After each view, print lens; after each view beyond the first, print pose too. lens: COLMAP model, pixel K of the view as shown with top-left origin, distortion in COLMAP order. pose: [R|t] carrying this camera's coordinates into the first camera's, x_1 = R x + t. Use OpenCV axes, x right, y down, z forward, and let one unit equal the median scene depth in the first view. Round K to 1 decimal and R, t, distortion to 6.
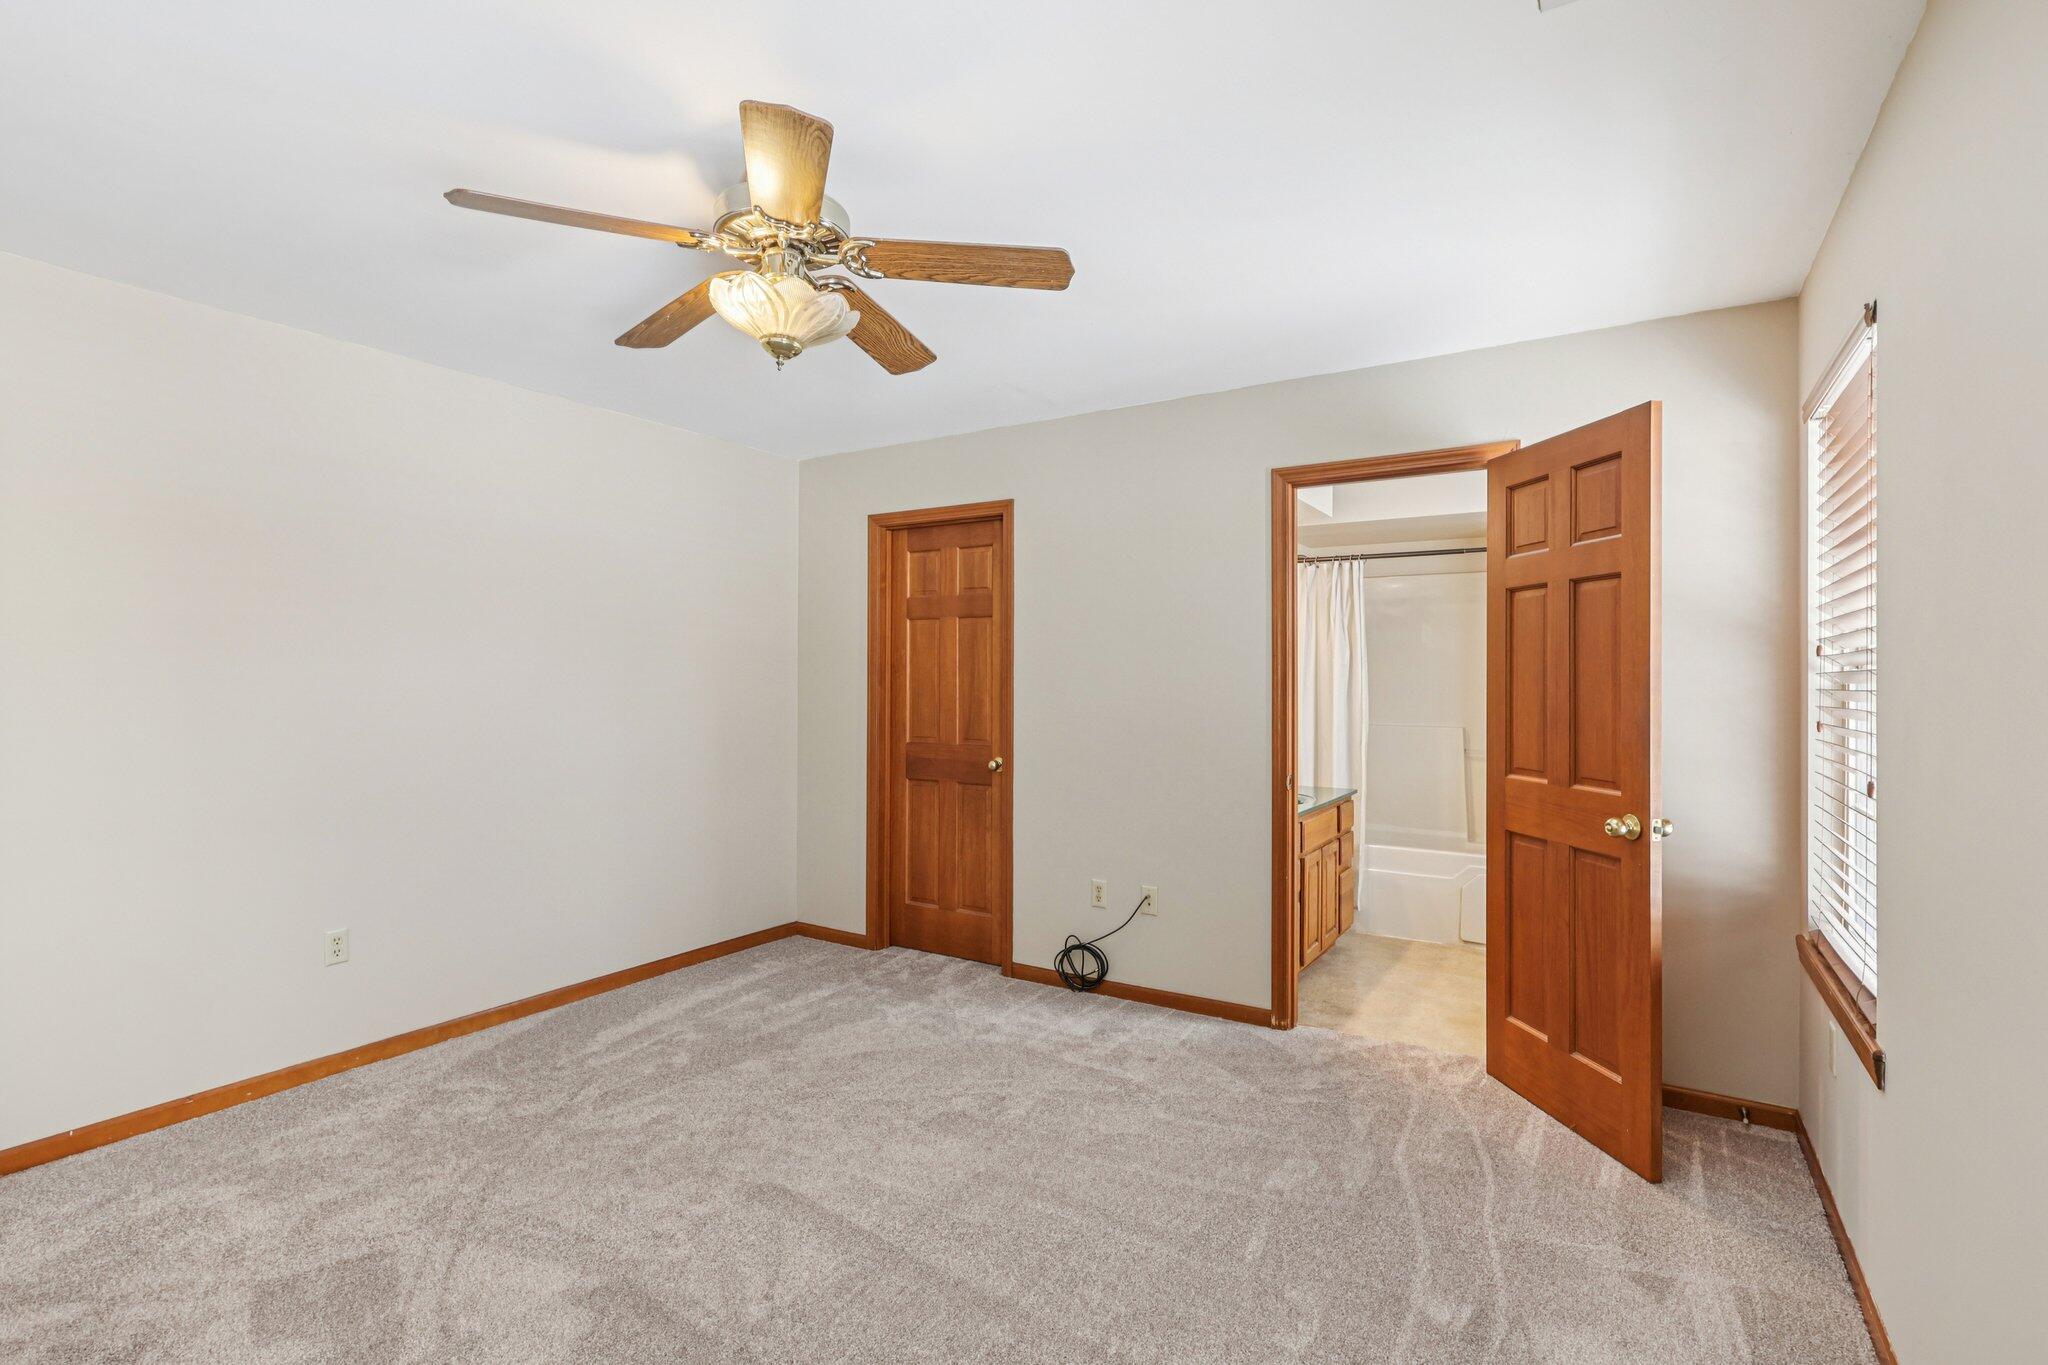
lens RADIAL K [[964.6, 0, 1019.8], [0, 964.6, 673.4], [0, 0, 1]] dist [-0.002701, 0.000102]
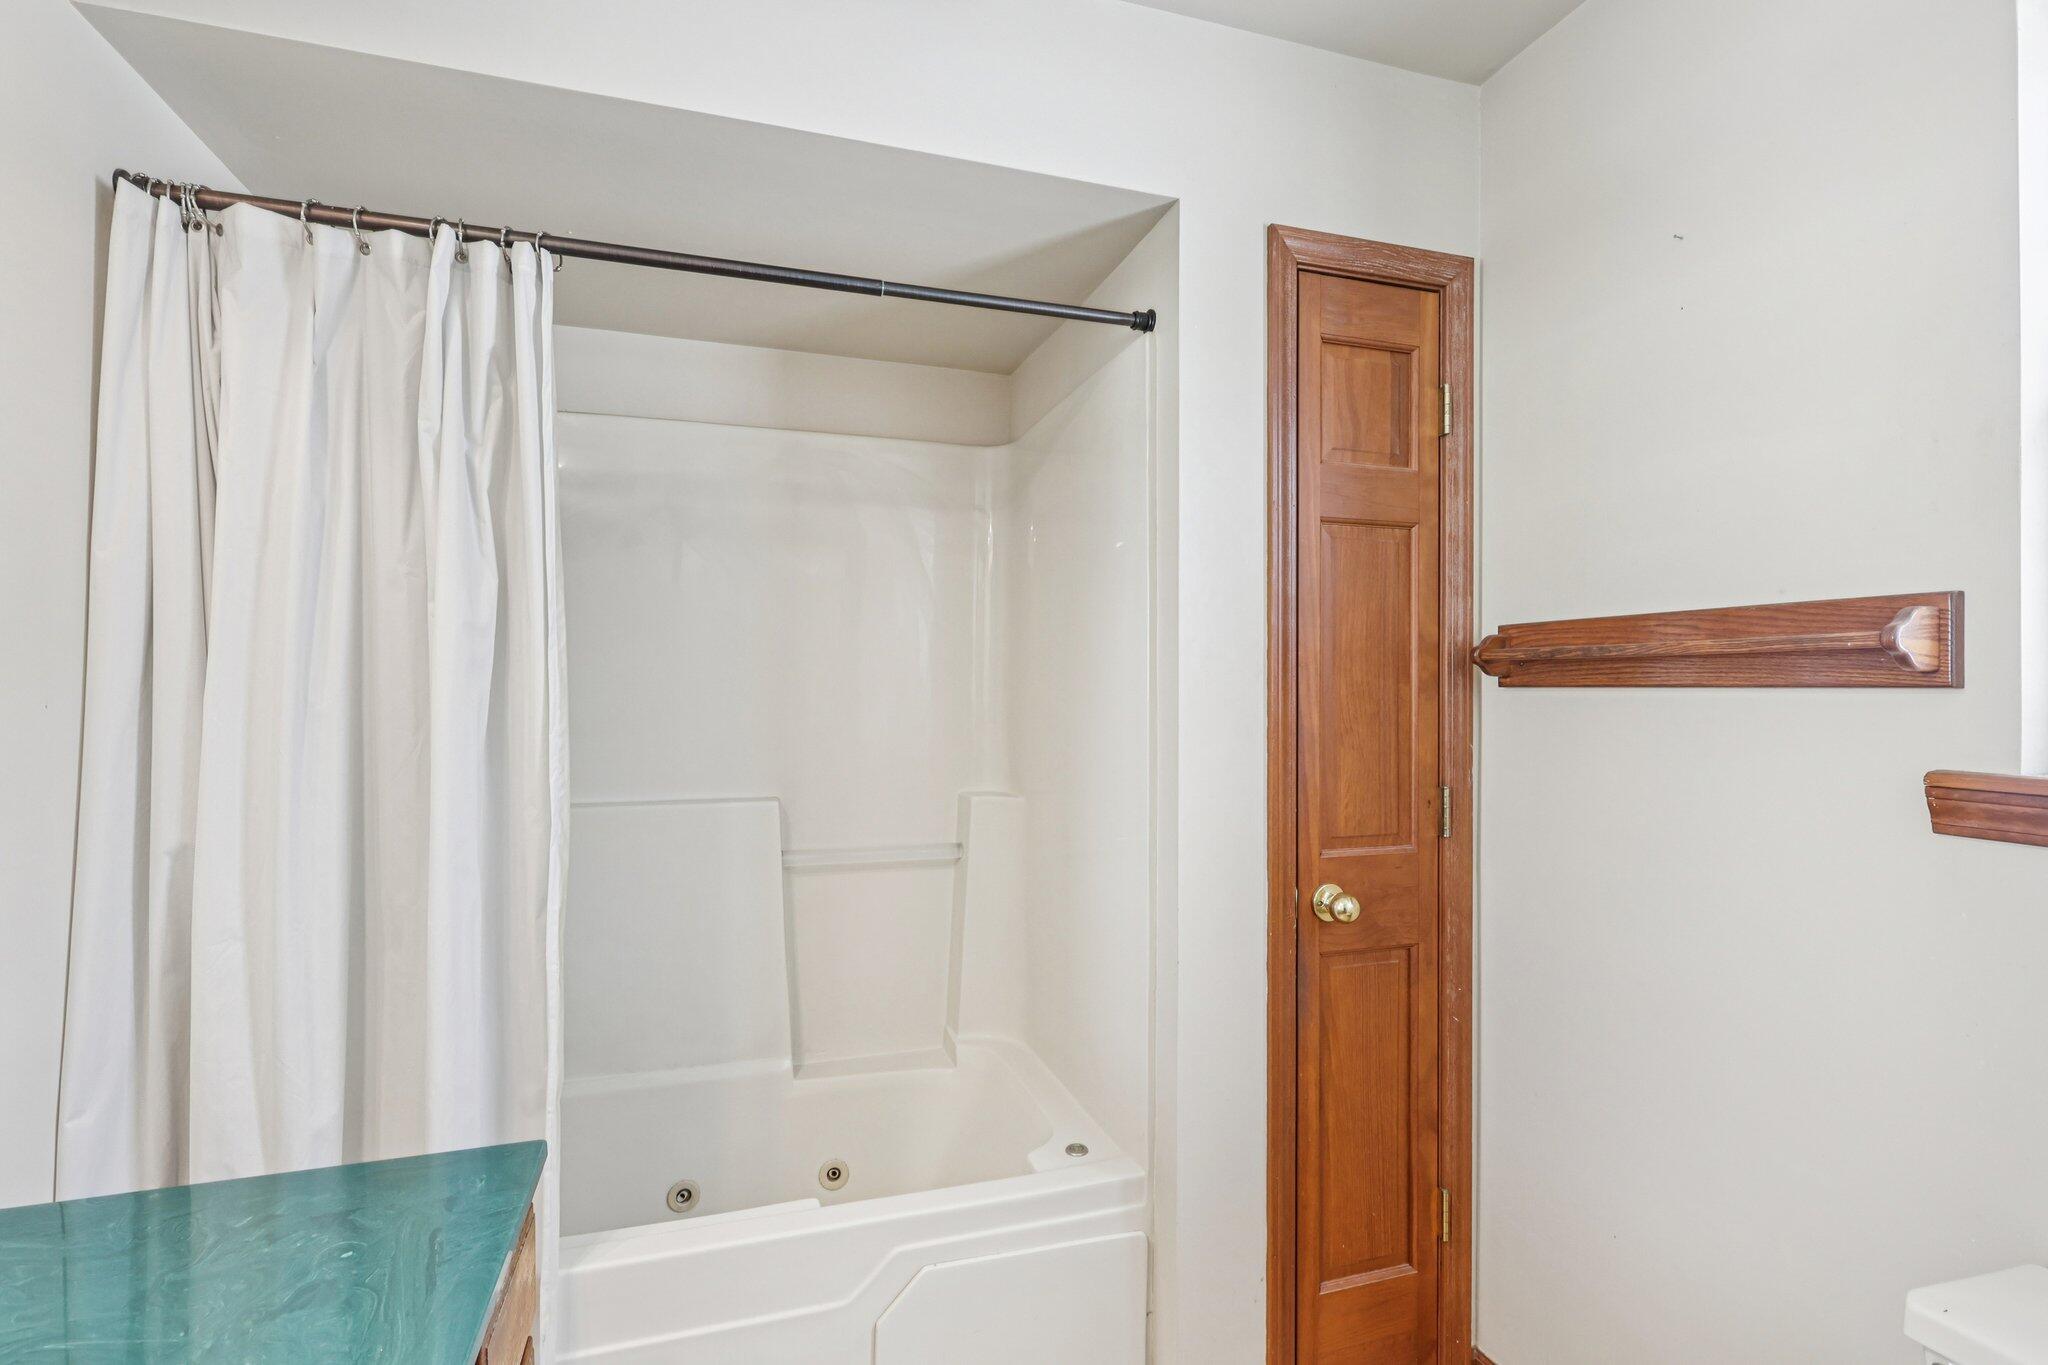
lens RADIAL K [[964.6, 0, 1025.2], [0, 964.6, 676.9], [0, 0, 1]] dist [-0.002701, 0.000102]
pose [[0.642045, 0.000273, 0.766667, 0.230145], [0.000121, 1.000000, -0.000457, 0.003990], [-0.766667, 0.000386, 0.642045, 0.714535]]
